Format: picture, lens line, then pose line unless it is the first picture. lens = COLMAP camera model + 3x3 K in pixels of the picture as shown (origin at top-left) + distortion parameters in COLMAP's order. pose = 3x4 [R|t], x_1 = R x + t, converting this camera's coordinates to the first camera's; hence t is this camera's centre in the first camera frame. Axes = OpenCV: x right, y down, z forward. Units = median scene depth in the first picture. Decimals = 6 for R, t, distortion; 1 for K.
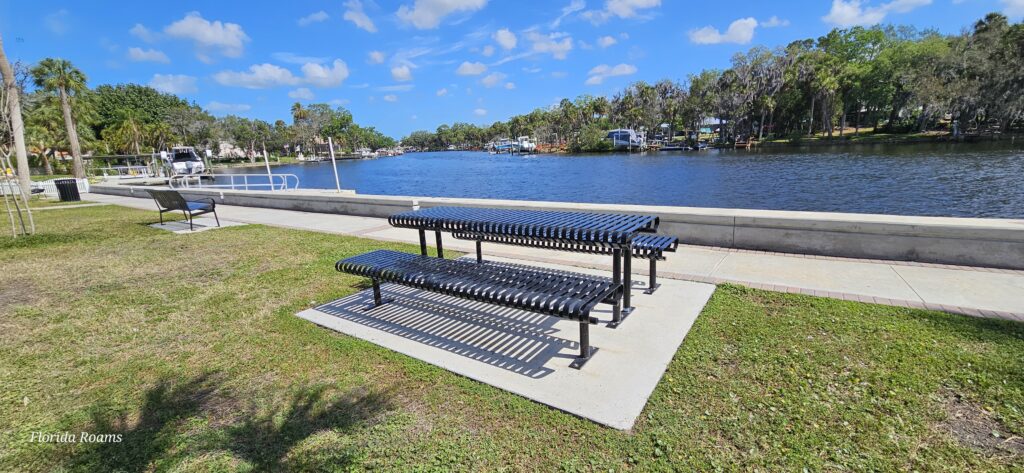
lens RADIAL K [[419.6, 0, 514.4], [0, 419.6, 241.3], [0, 0, 1]] dist [0.000049, 0.000071]
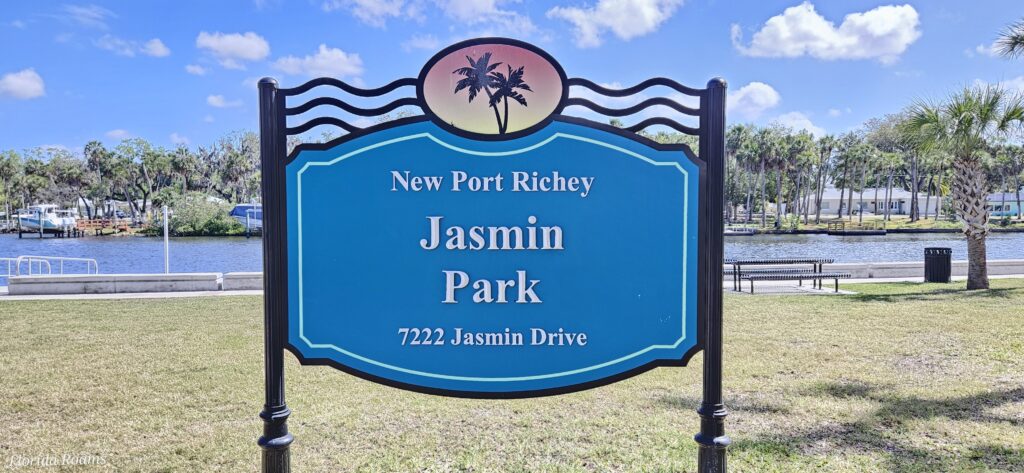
lens RADIAL K [[711.4, 0, 510.6], [0, 711.4, 265.0], [0, 0, 1]] dist [0.034573, -0.000229]
pose [[0.728944, -0.003415, 0.684565, -0.180953], [0.122546, 0.984486, -0.125580, 0.014212], [-0.673515, 0.175431, 0.718054, -0.045761]]
